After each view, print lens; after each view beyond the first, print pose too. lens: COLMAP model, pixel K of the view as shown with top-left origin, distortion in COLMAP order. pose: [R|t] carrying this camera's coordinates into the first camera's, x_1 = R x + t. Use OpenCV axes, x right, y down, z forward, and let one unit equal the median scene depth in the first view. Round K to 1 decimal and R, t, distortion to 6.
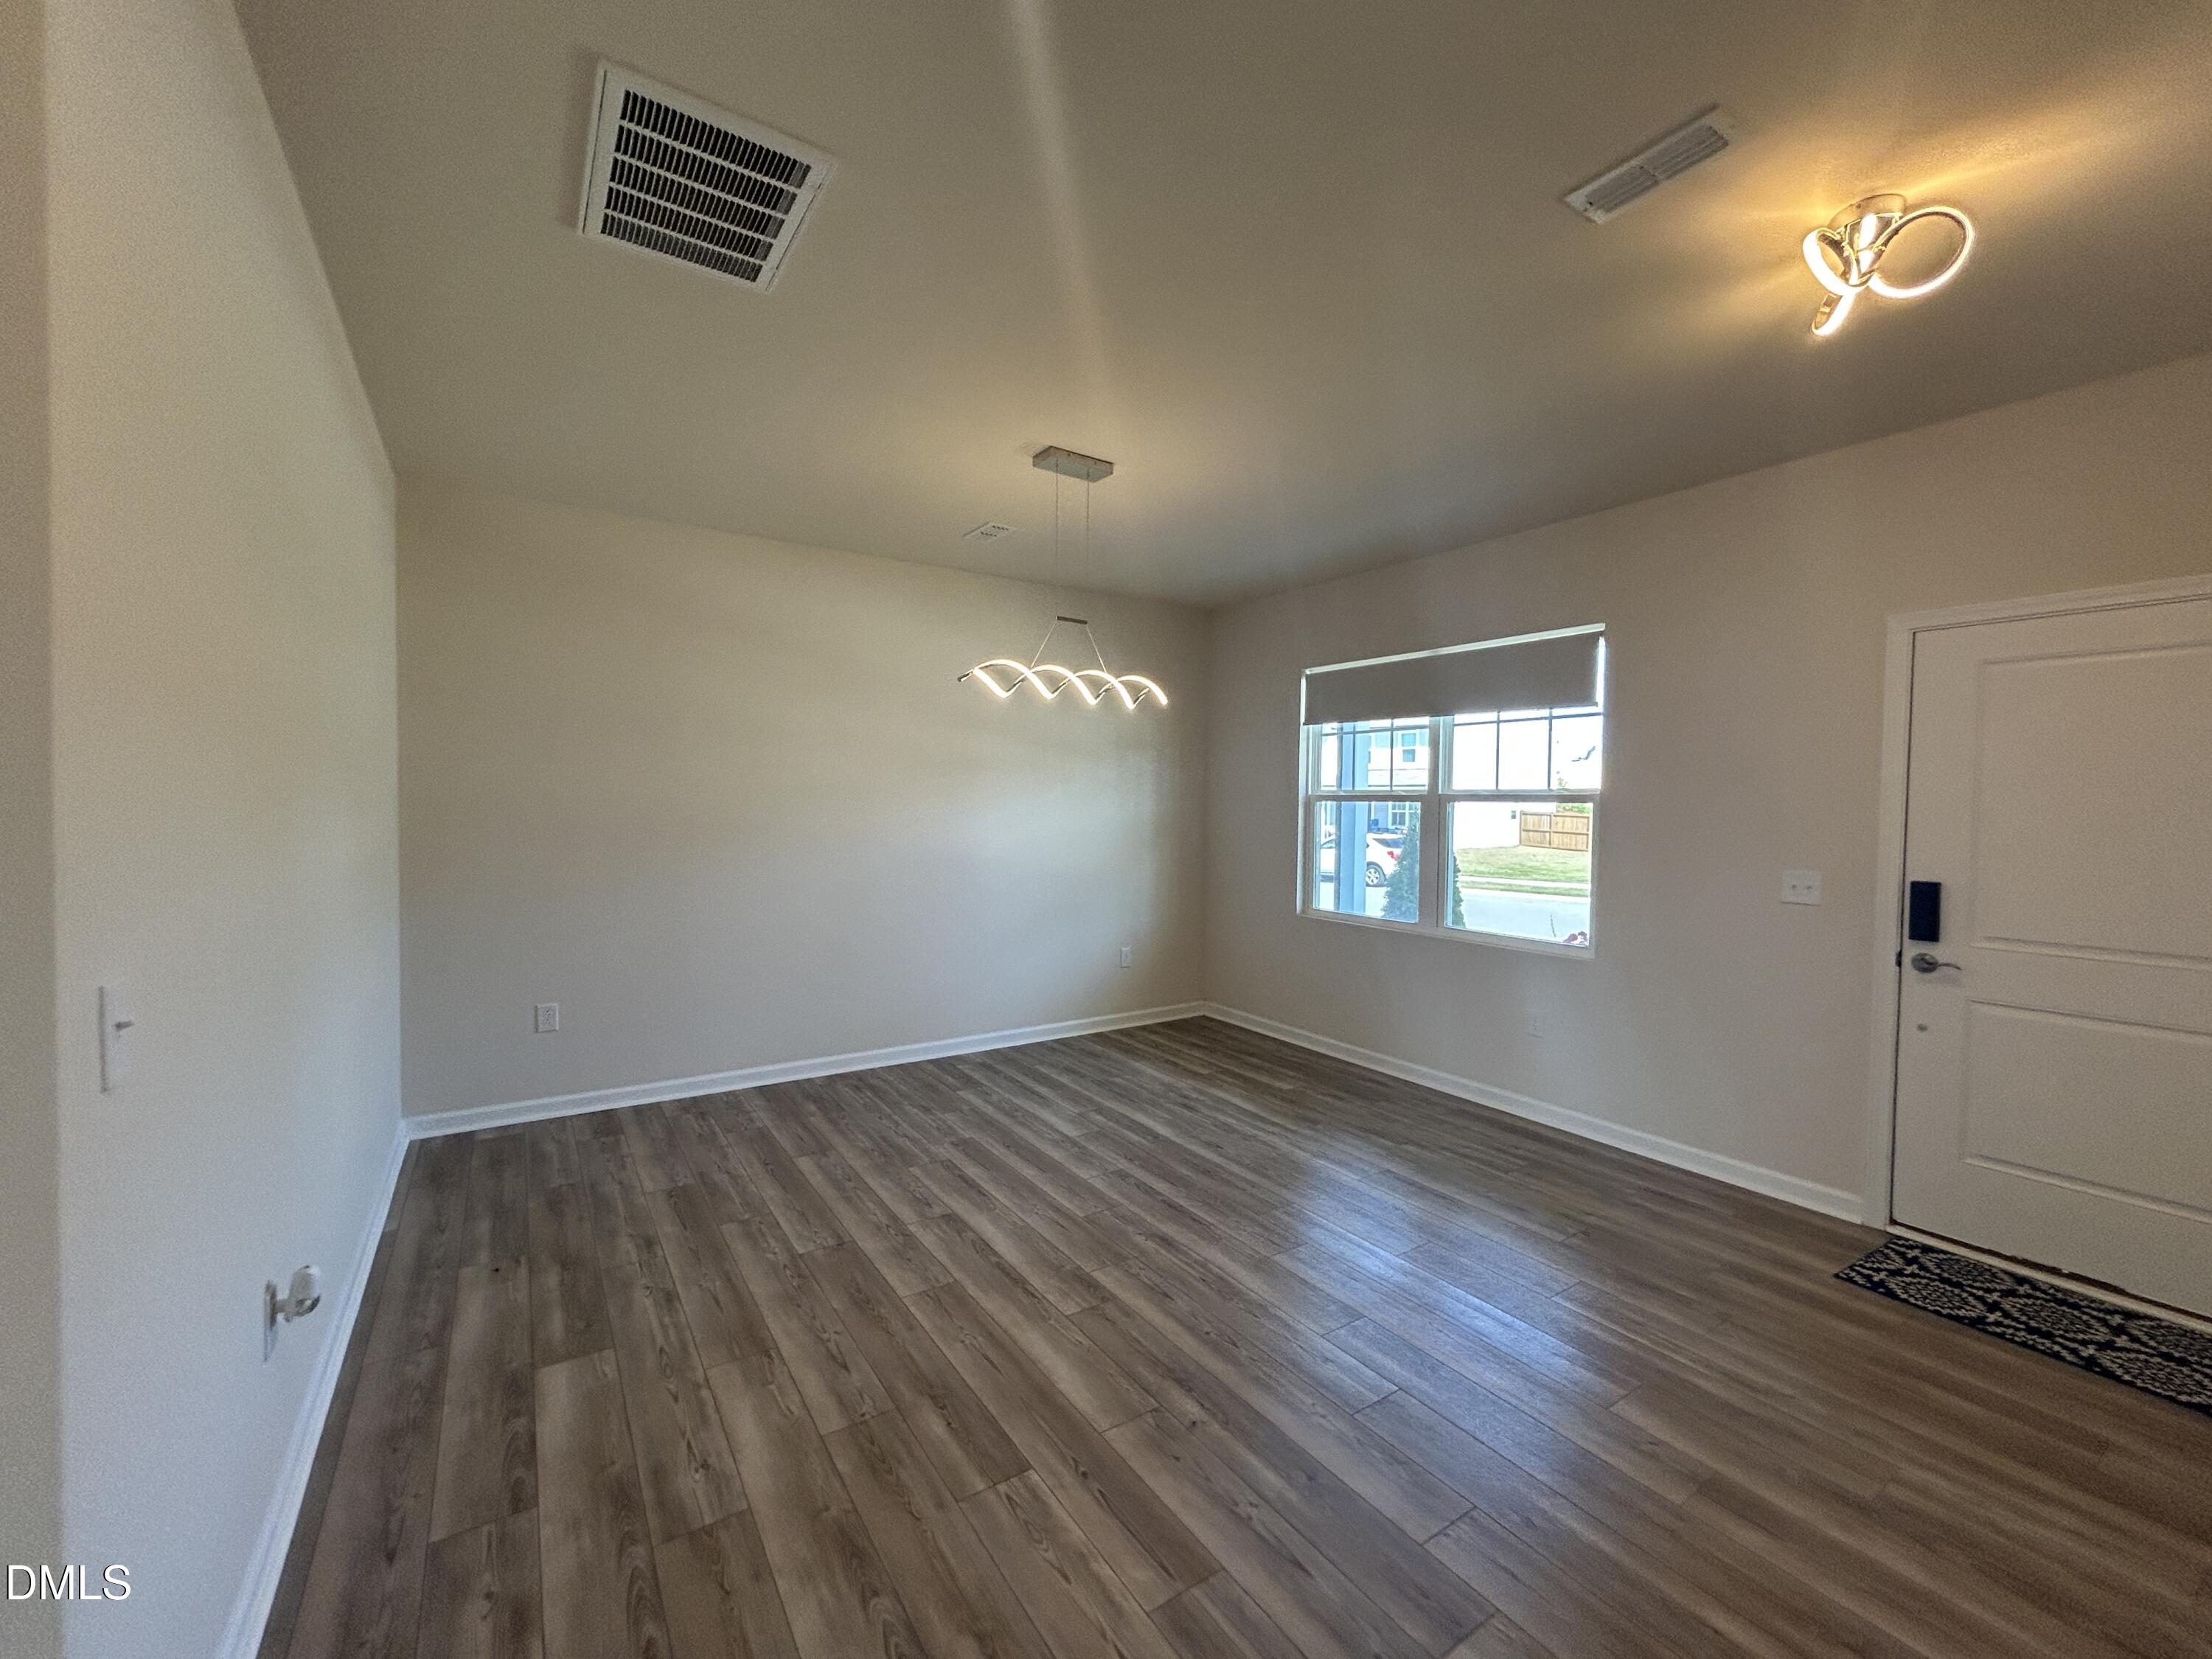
lens RADIAL K [[894.1, 0, 1106.8], [0, 894.1, 813.1], [0, 0, 1]] dist [0.000606, 0.000707]
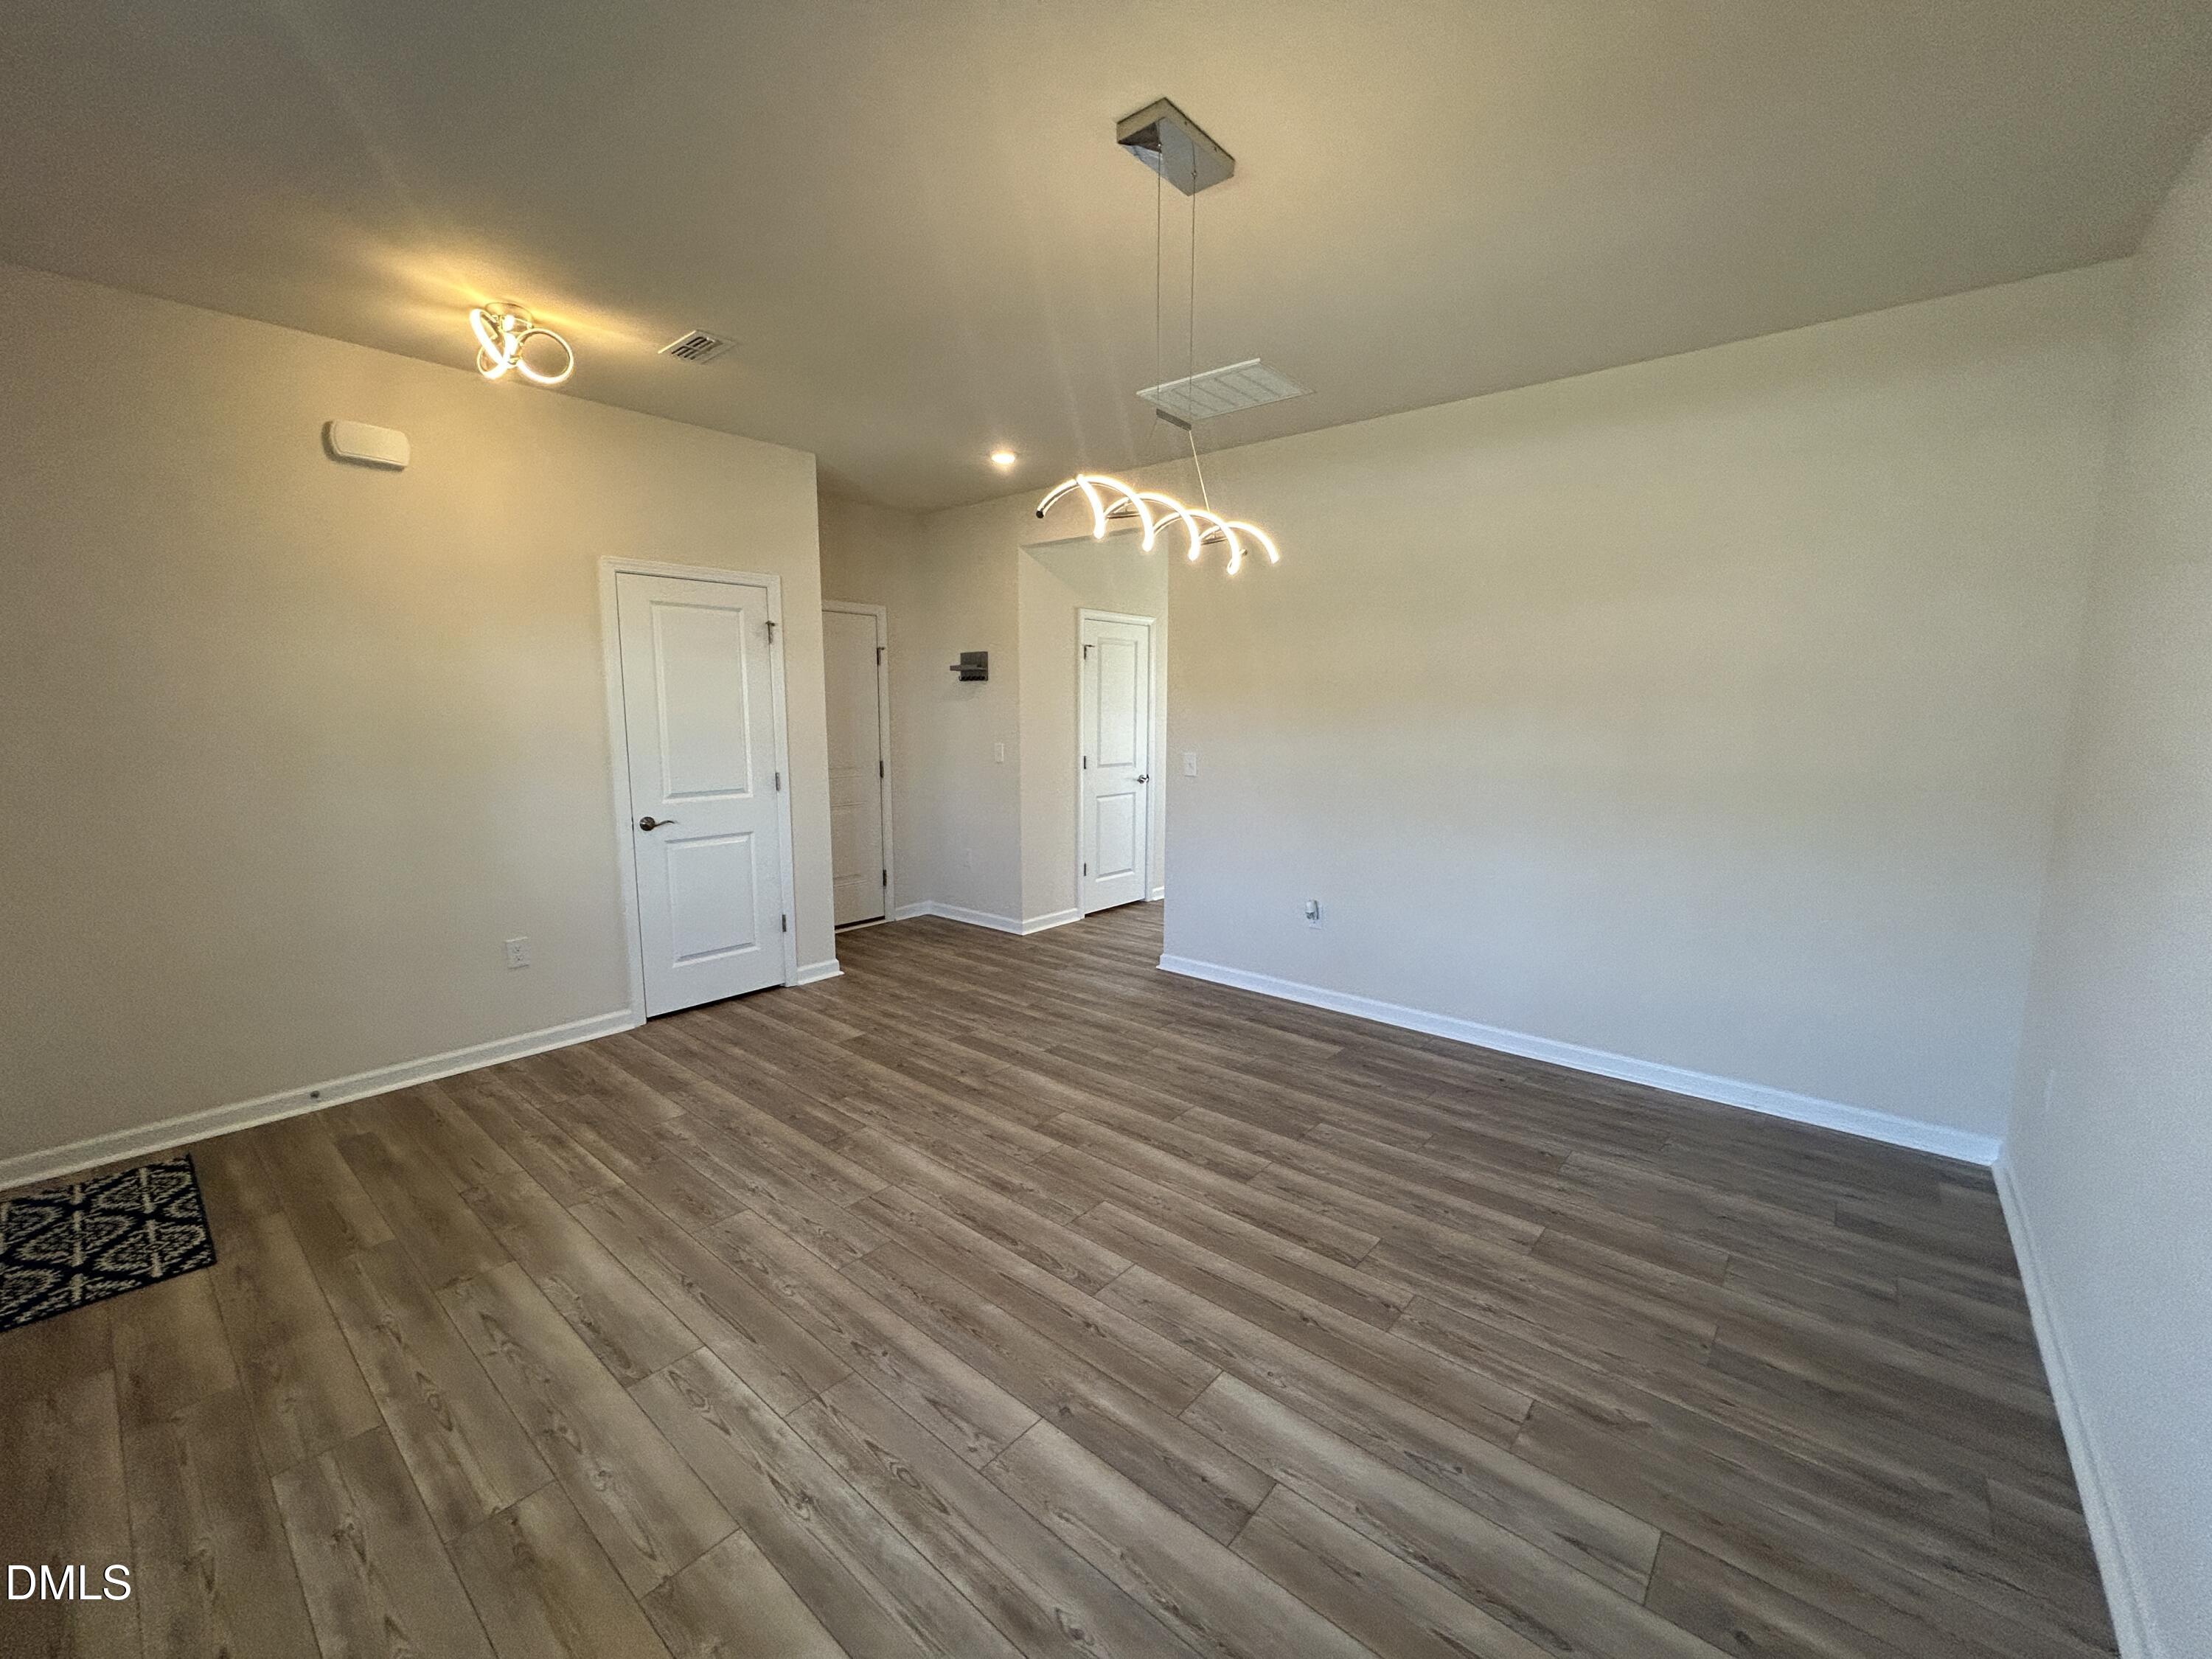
lens RADIAL K [[894.1, 0, 1100.8], [0, 894.1, 830.9], [0, 0, 1]] dist [0.000606, 0.000707]
pose [[-0.962252, 0.023223, -0.271166, 0.210499], [-0.017015, 0.989270, 0.145102, -0.026497], [0.271626, 0.144238, -0.951533, 1.865142]]
